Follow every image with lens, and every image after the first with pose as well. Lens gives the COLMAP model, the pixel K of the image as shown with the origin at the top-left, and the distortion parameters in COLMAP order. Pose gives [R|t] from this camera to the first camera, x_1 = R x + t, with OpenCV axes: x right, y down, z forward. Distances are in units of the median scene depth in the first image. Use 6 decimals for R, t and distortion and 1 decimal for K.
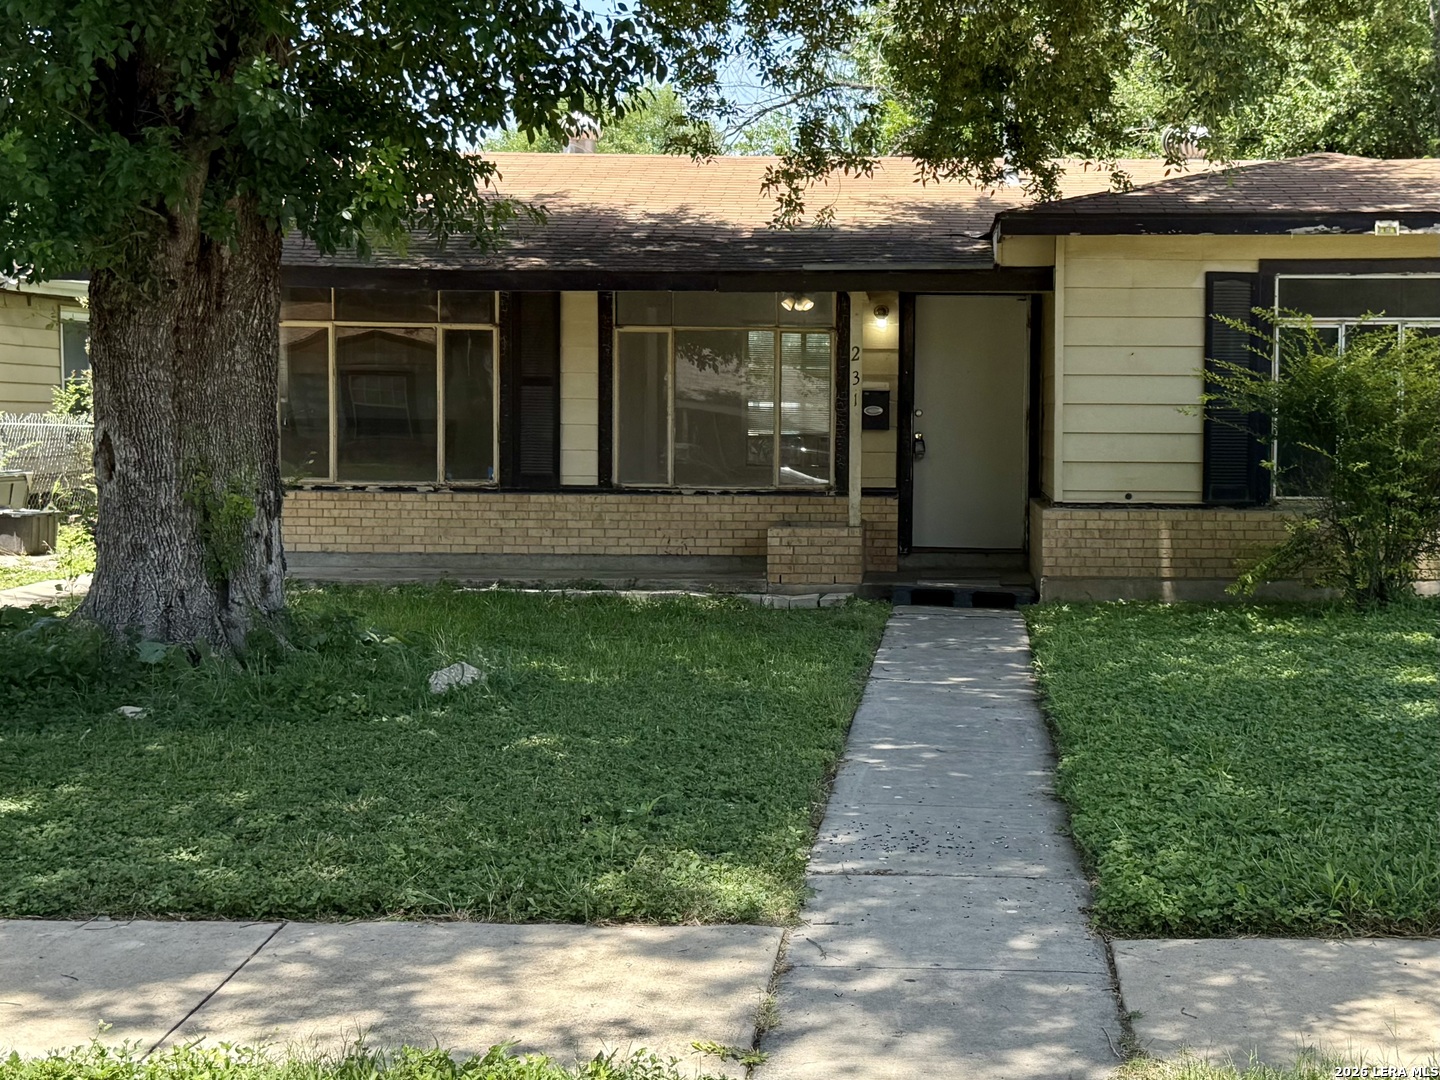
lens RADIAL K [[2327.1, 0, 908.7], [0, 2327.1, 537.3], [0, 0, 1]] dist [0.108363, 0.010729]
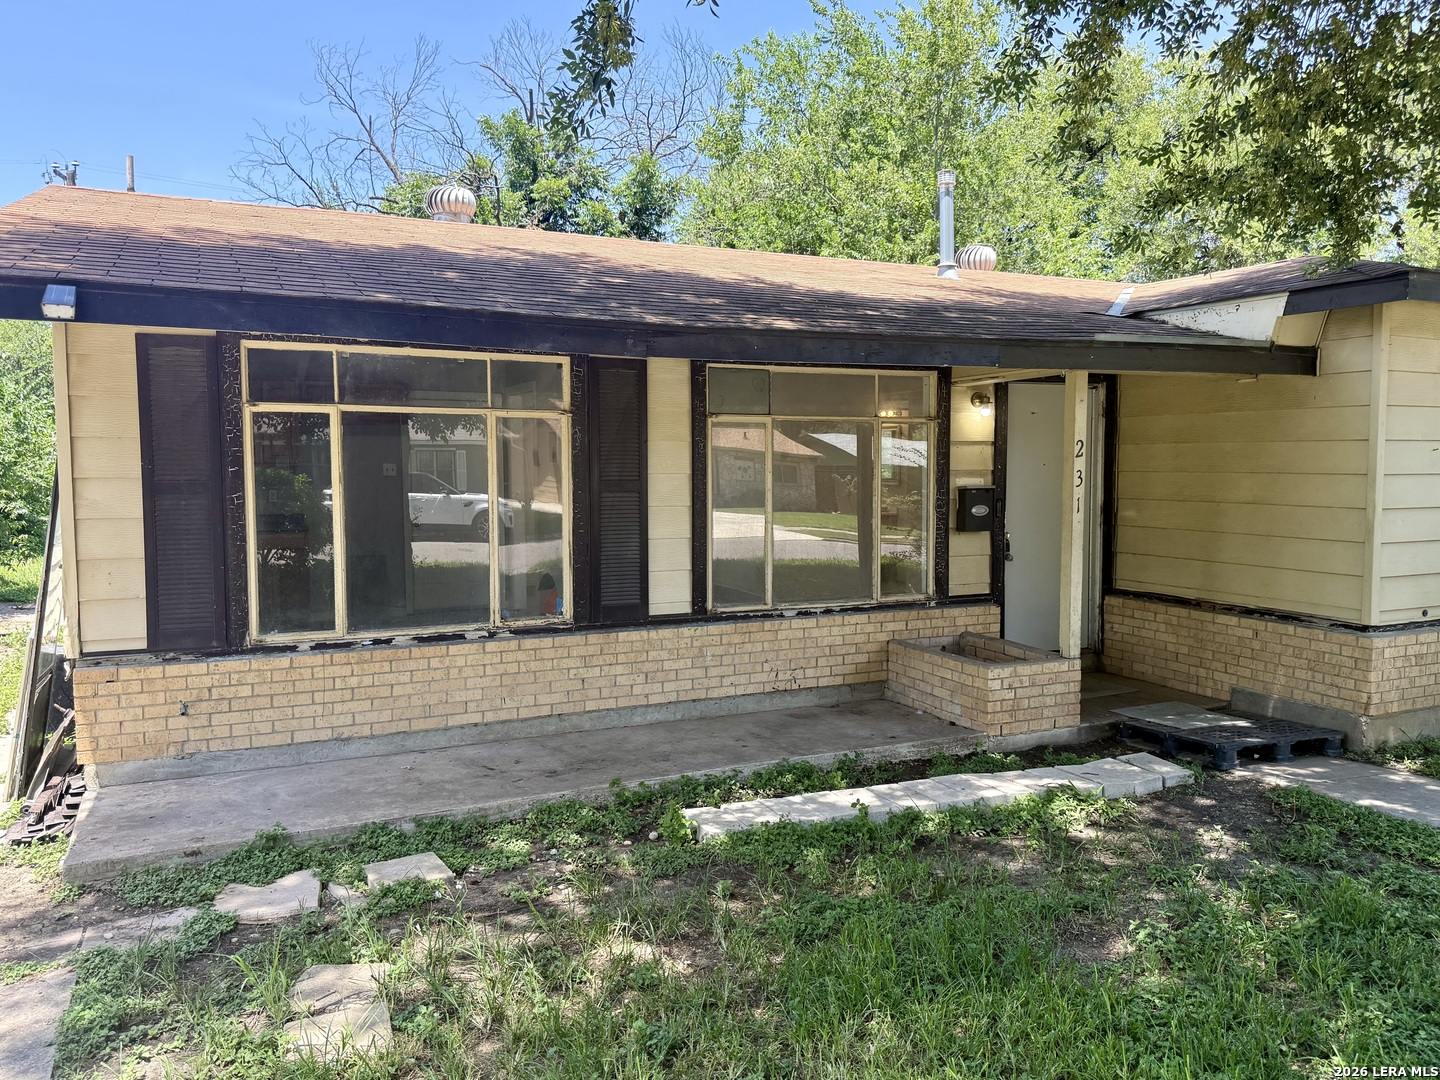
lens RADIAL K [[1077.2, 0, 720.0], [0, 1077.2, 540.0], [0, 0, 1]] dist [0.161233, -0.284208]
pose [[0.905067, -0.041391, 0.423249, -0.314575], [0.032358, 0.999070, 0.028509, -0.064688], [-0.424035, -0.012107, 0.905565, 0.737440]]
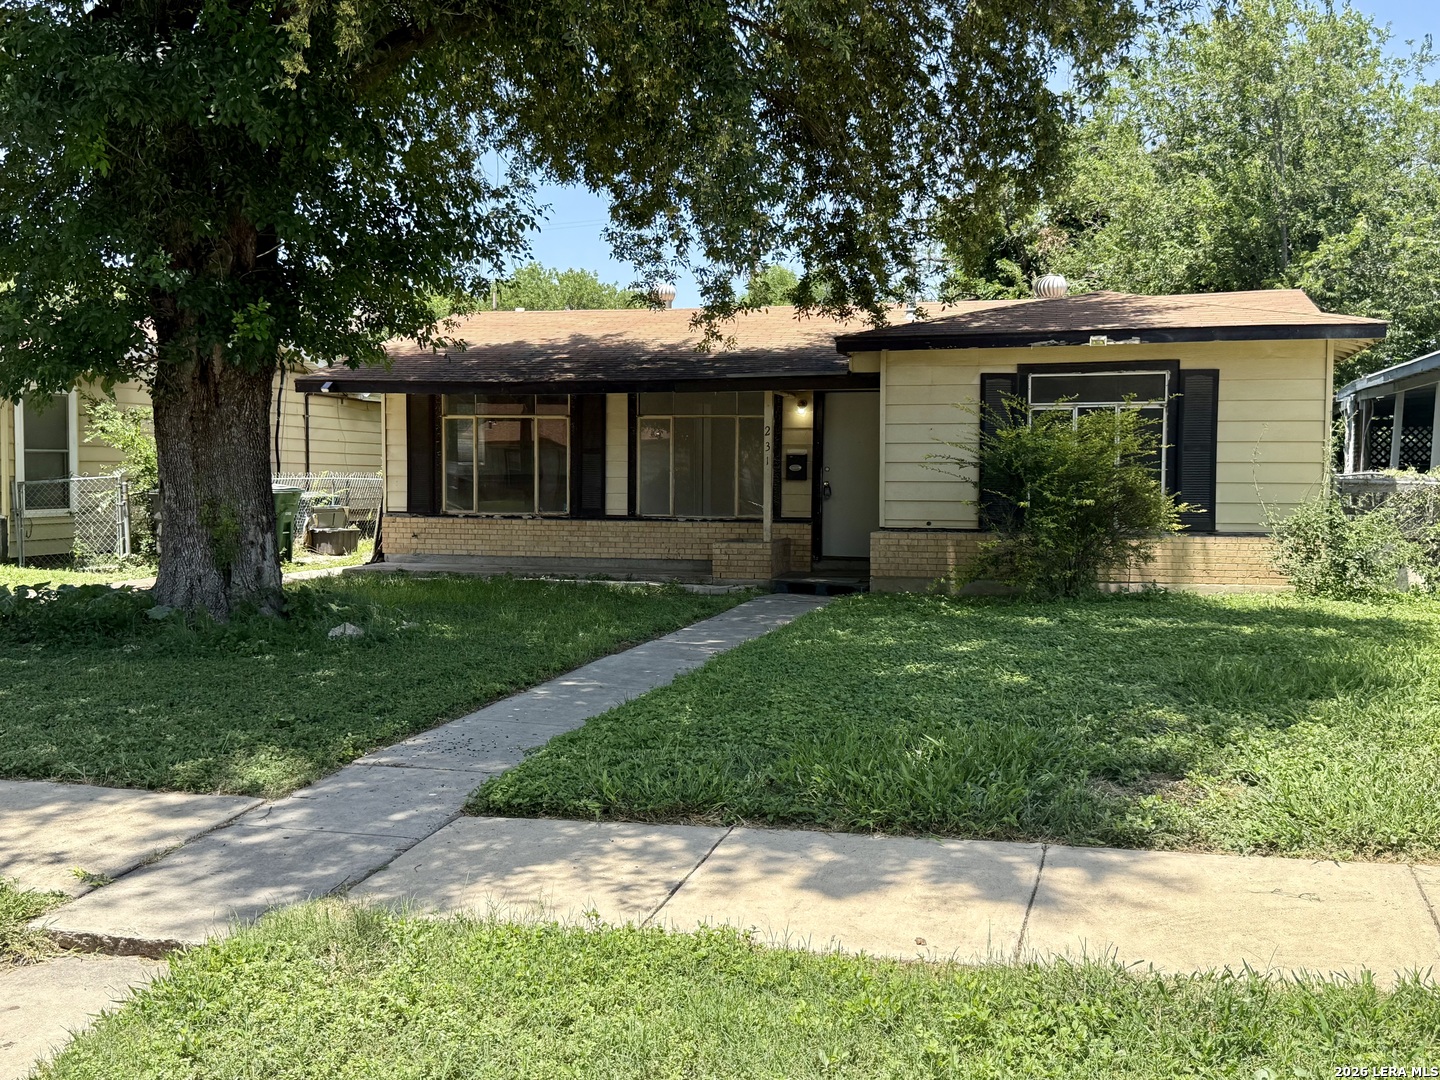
lens RADIAL K [[1456.2, 0, 720.0], [0, 1456.2, 540.0], [0, 0, 1]] dist [0.116251, -0.007143]
pose [[0.969306, 0.008315, -0.245718, 0.194444], [-0.010052, 0.999933, -0.005814, -0.000152], [0.245653, 0.008105, 0.969324, 0.052911]]
